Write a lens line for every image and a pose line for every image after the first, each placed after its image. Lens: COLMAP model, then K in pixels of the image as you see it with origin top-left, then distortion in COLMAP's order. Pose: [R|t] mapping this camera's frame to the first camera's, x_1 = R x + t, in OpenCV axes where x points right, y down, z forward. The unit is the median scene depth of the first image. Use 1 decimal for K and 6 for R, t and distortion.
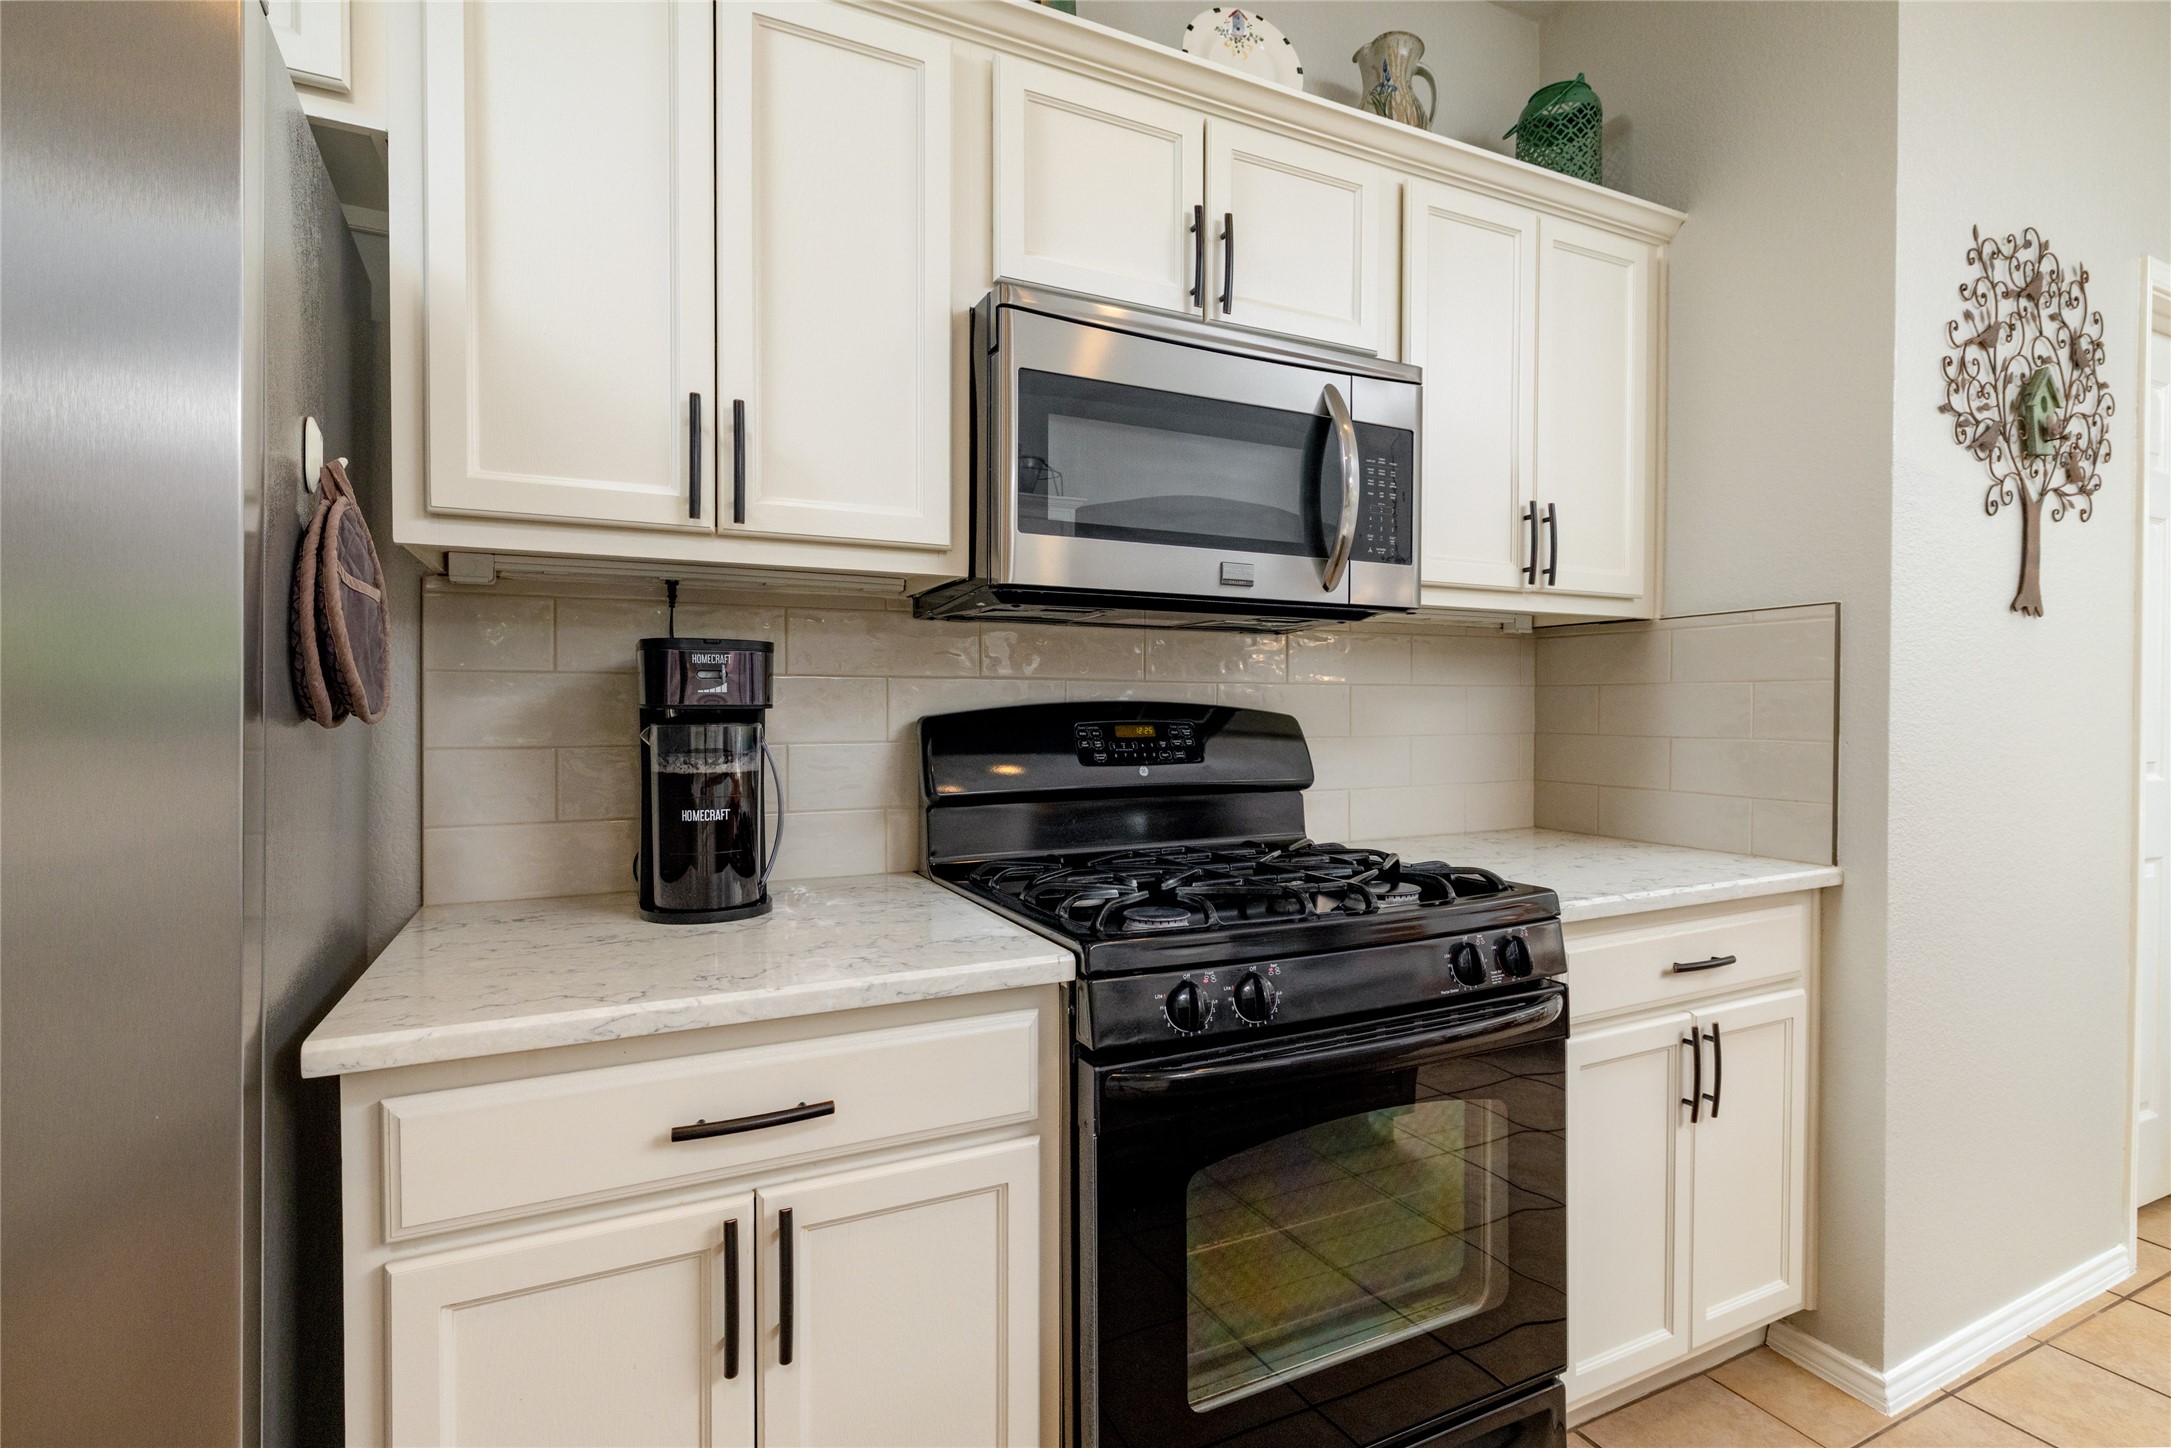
lens RADIAL K [[1060.9, 0, 1075.0], [0, 1060.9, 717.9], [0, 0, 1]] dist [-0.005302, 0.001302]
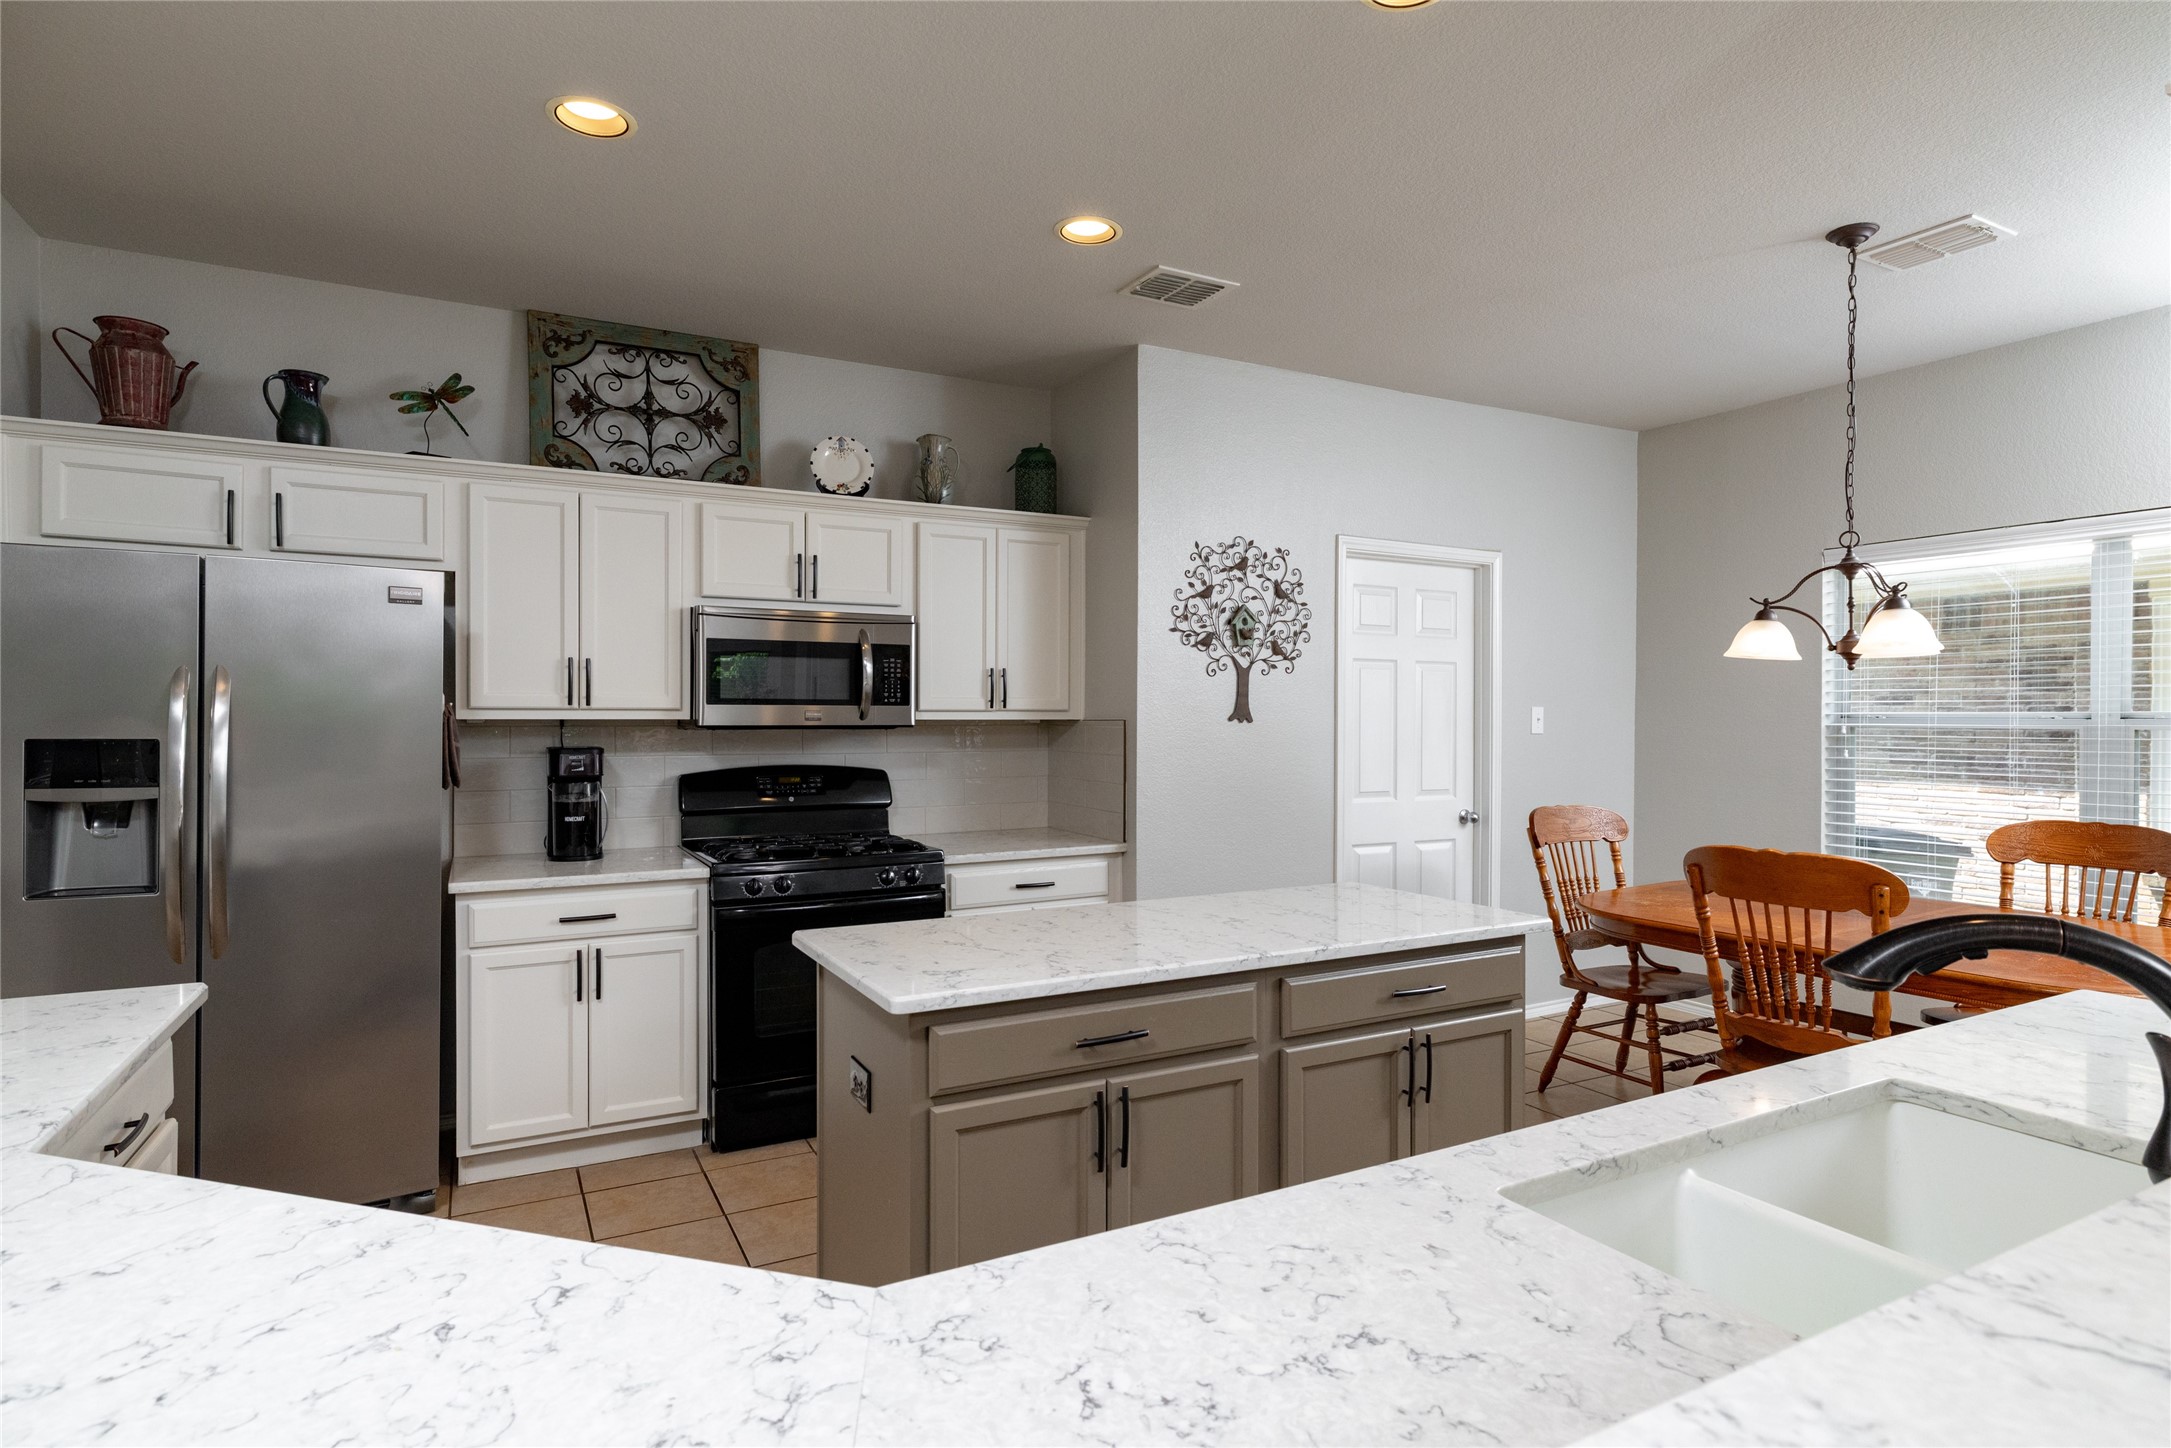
lens RADIAL K [[1090.4, 0, 1085.5], [0, 1090.4, 724.0], [0, 0, 1]] dist [-0.018277, -0.000026]
pose [[0.996530, 0.003802, 0.083150, 0.462002], [-0.003189, 0.999967, -0.007509, -0.084126], [-0.083176, 0.007218, 0.996509, -1.197246]]
